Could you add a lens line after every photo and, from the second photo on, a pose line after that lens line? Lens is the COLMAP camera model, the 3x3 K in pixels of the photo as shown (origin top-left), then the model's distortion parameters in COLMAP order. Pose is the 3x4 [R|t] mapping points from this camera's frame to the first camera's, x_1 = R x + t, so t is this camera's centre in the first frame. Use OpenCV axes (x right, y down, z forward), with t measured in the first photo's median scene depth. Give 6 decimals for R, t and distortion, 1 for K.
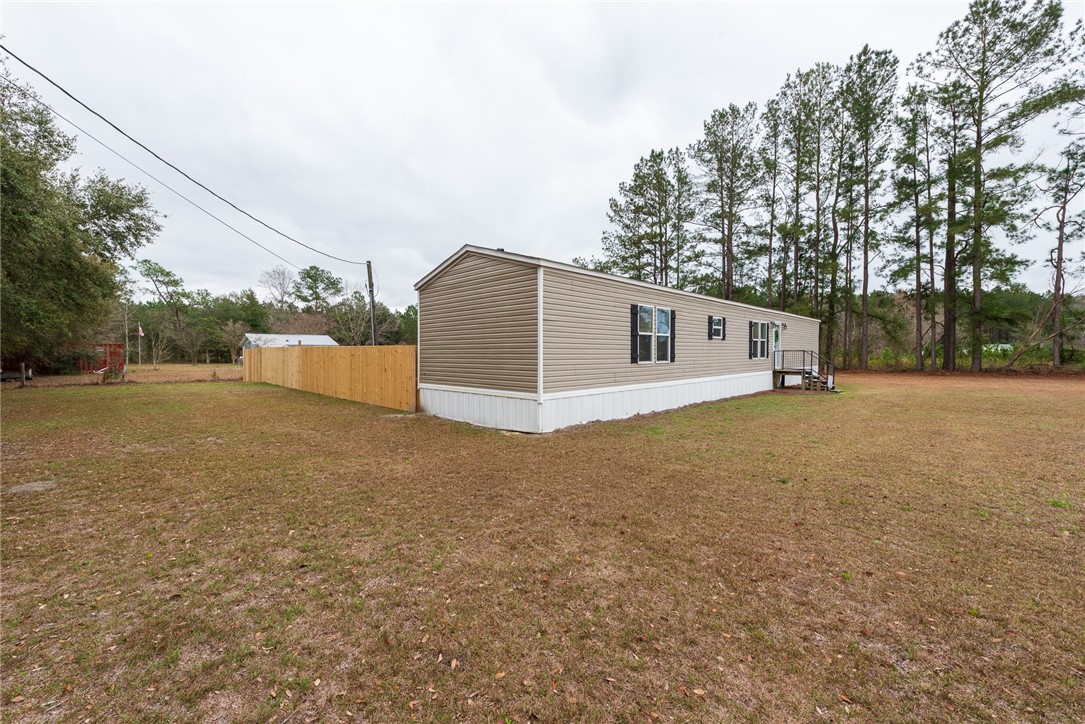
lens RADIAL K [[428.6, 0, 541.1], [0, 428.6, 367.4], [0, 0, 1]] dist [0.002350, -0.000072]
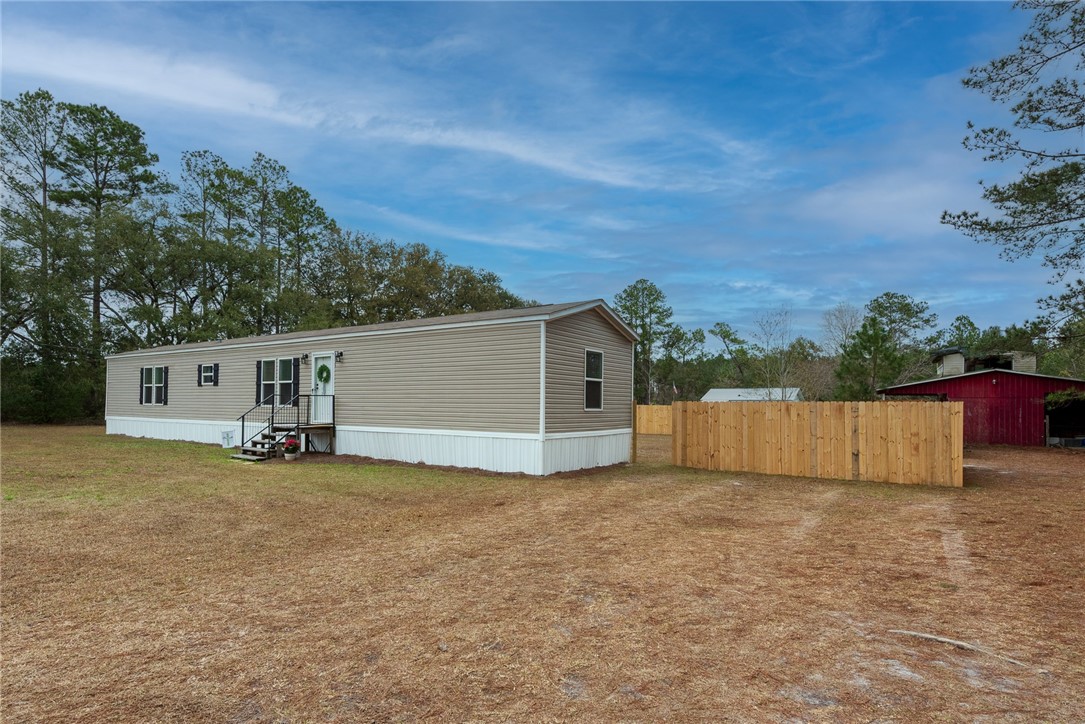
lens RADIAL K [[572.7, 0, 542.7], [0, 572.7, 400.2], [0, 0, 1]] dist [0.005248, 0.002278]
pose [[0.185190, -0.010452, -0.982647, 0.812953], [-0.048265, 0.998640, -0.019718, -0.017102], [0.981517, 0.051079, 0.184433, 0.646733]]
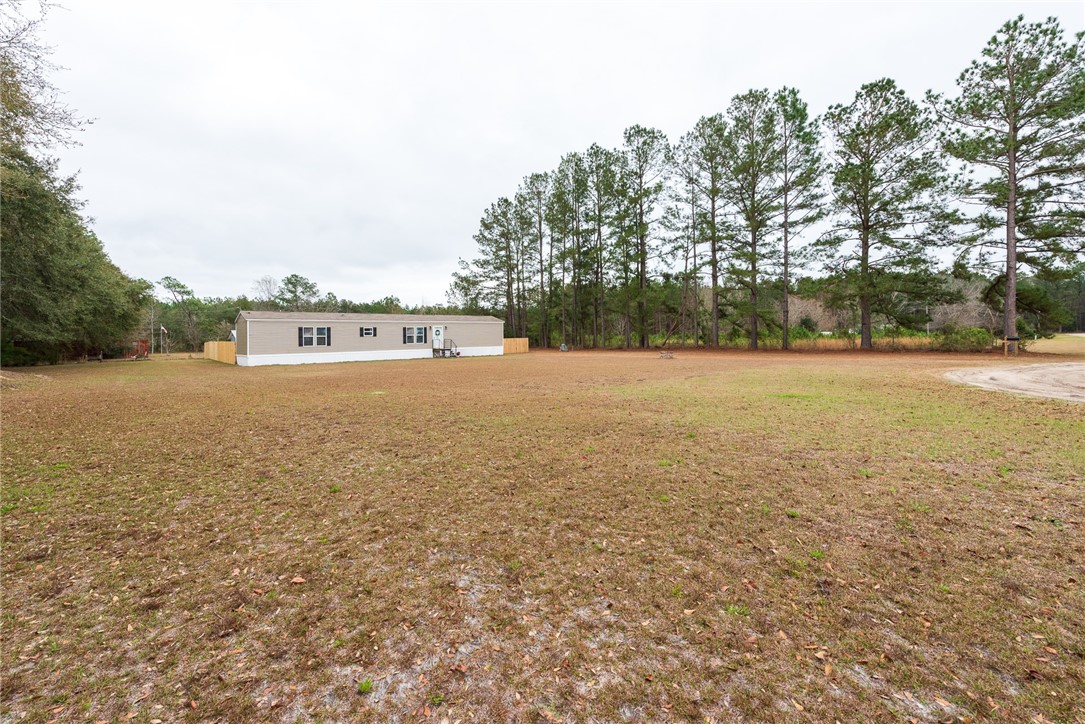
lens RADIAL K [[441.9, 0, 529.8], [0, 441.9, 325.1], [0, 0, 1]] dist [0.003100, -0.000137]
pose [[0.997485, -0.021877, -0.067424, 0.630390], [0.017564, 0.997801, -0.063905, 0.020710], [0.068673, 0.062560, 0.995676, -0.614579]]
